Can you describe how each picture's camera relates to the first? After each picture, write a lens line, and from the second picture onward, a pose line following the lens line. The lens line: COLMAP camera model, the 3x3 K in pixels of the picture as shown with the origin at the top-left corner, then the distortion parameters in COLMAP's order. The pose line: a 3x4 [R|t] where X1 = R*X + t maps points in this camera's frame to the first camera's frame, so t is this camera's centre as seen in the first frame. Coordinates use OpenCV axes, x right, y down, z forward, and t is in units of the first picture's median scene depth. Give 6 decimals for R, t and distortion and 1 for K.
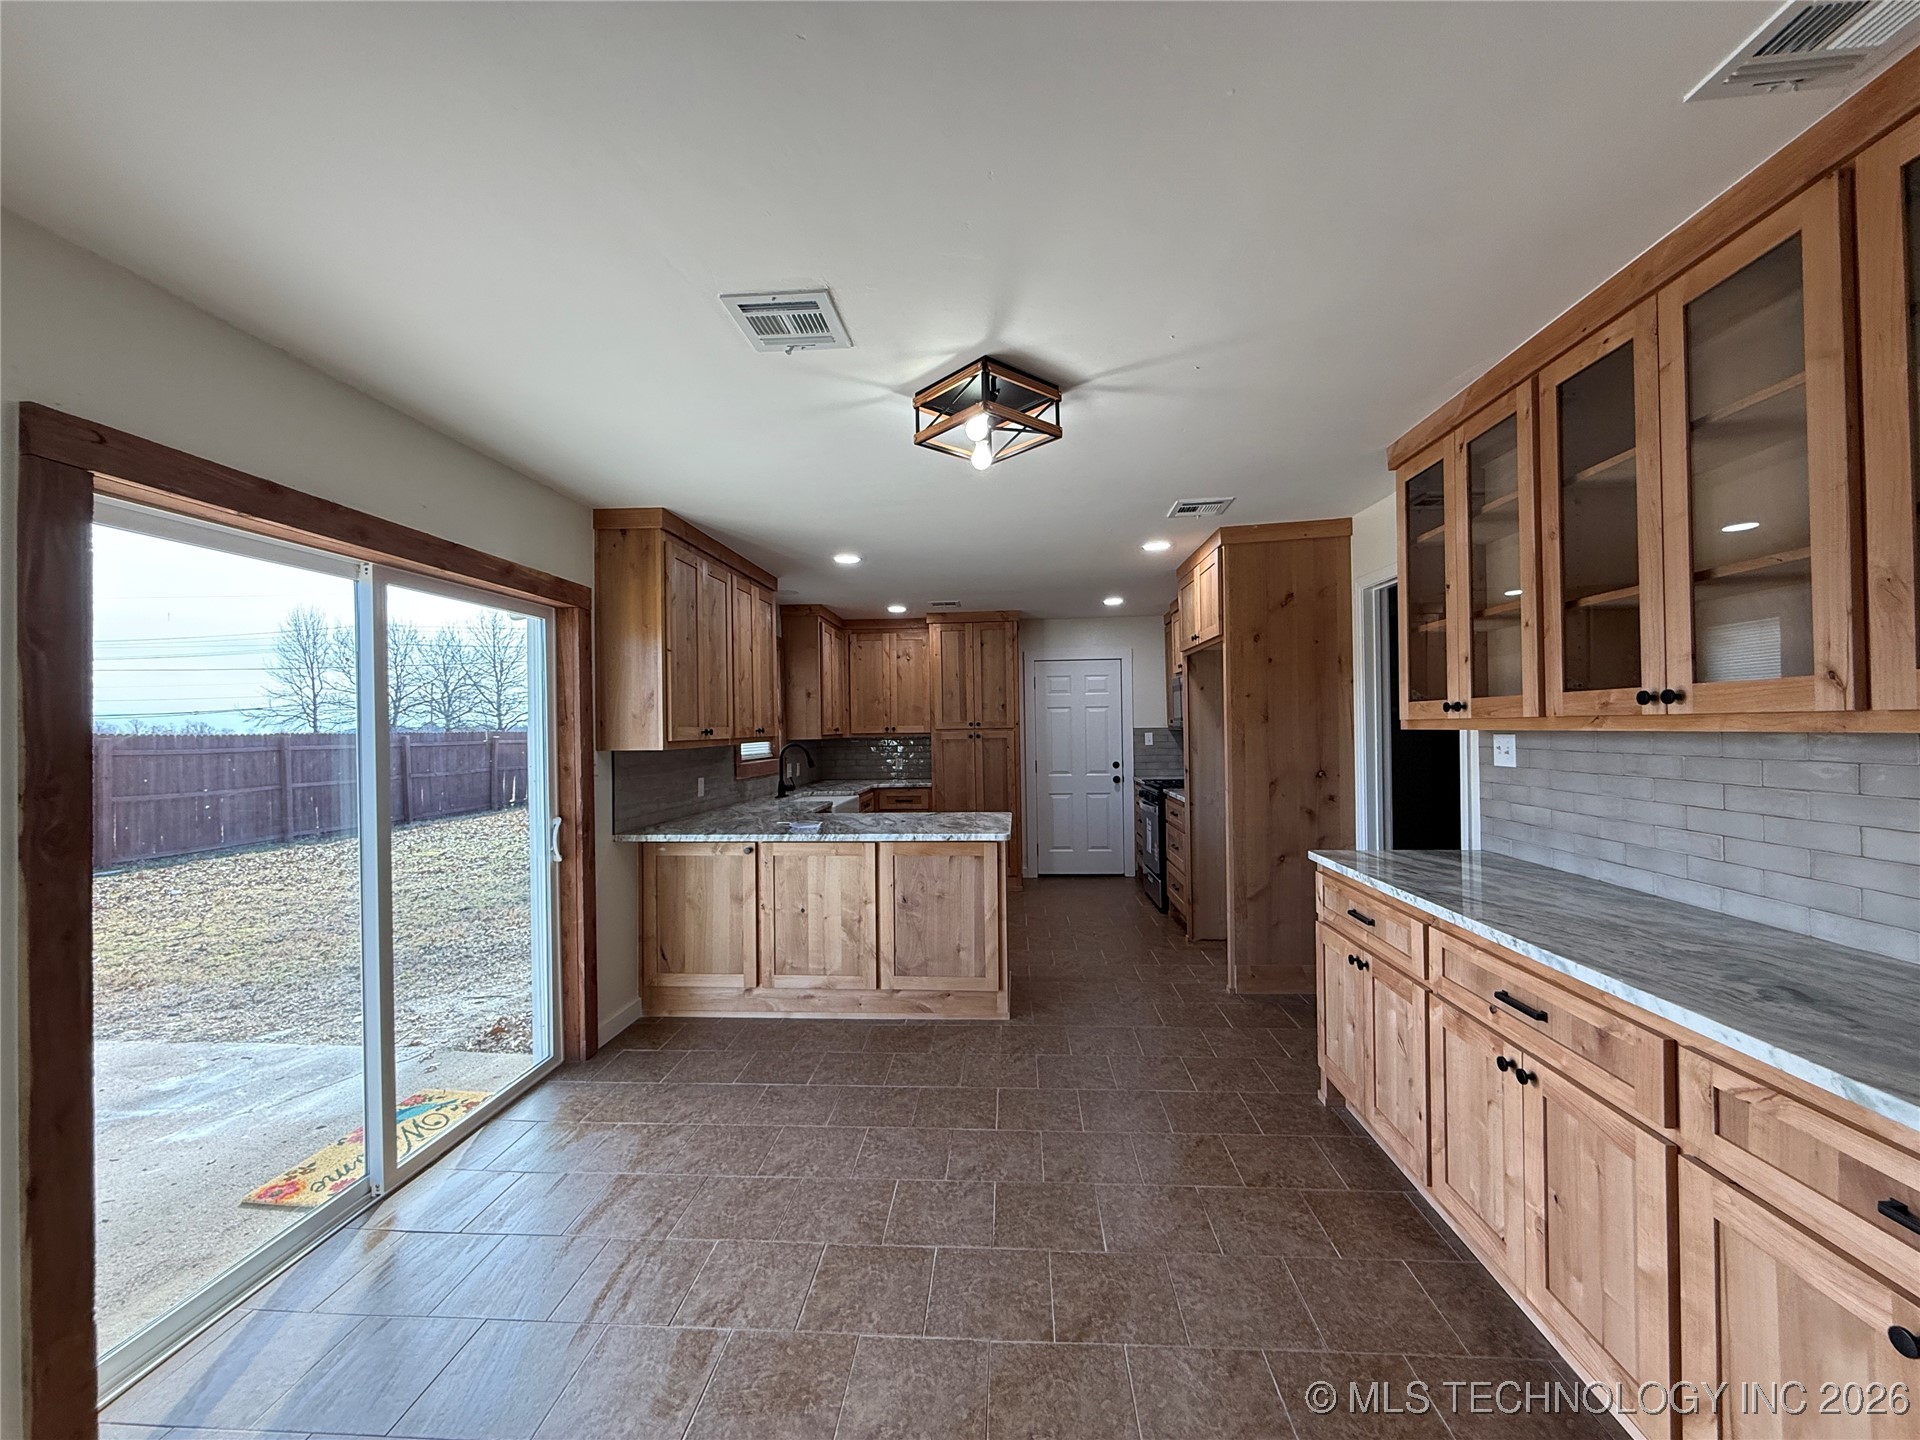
lens RADIAL K [[766.8, 0, 951.1], [0, 766.8, 724.4], [0, 0, 1]] dist [-0.001867, 0.000599]
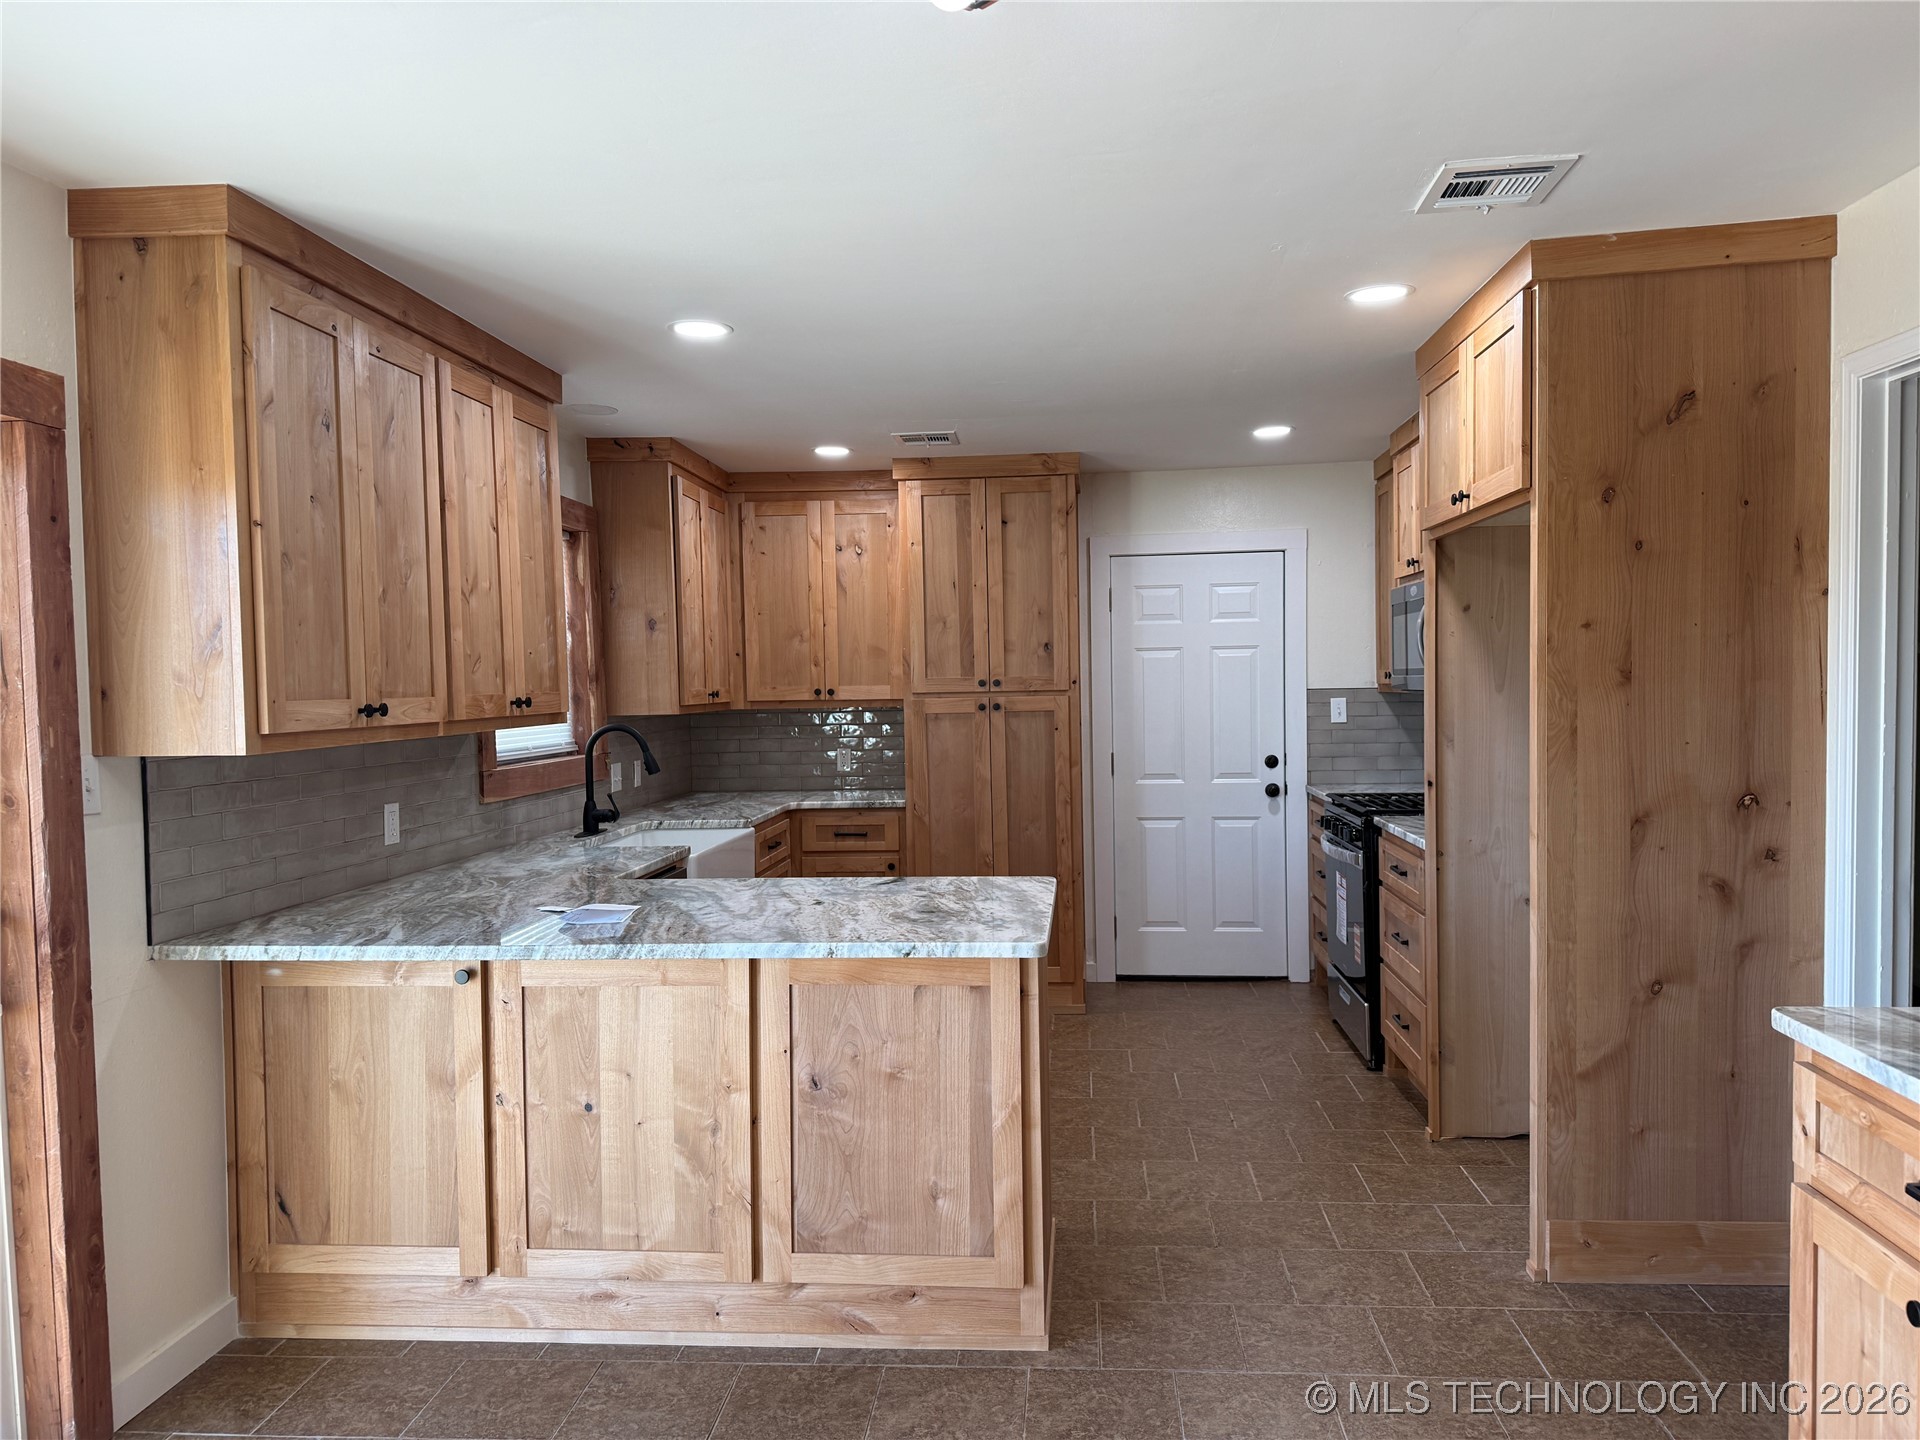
lens RADIAL K [[1345.0, 0, 960.0], [0, 1345.0, 731.1], [0, 0, 1]] dist [0.077851, -0.092959]
pose [[0.999980, -0.001968, -0.006086, 0.028447], [0.002228, 0.999068, 0.043108, -0.011070], [0.005995, -0.043120, 0.999052, 0.204969]]
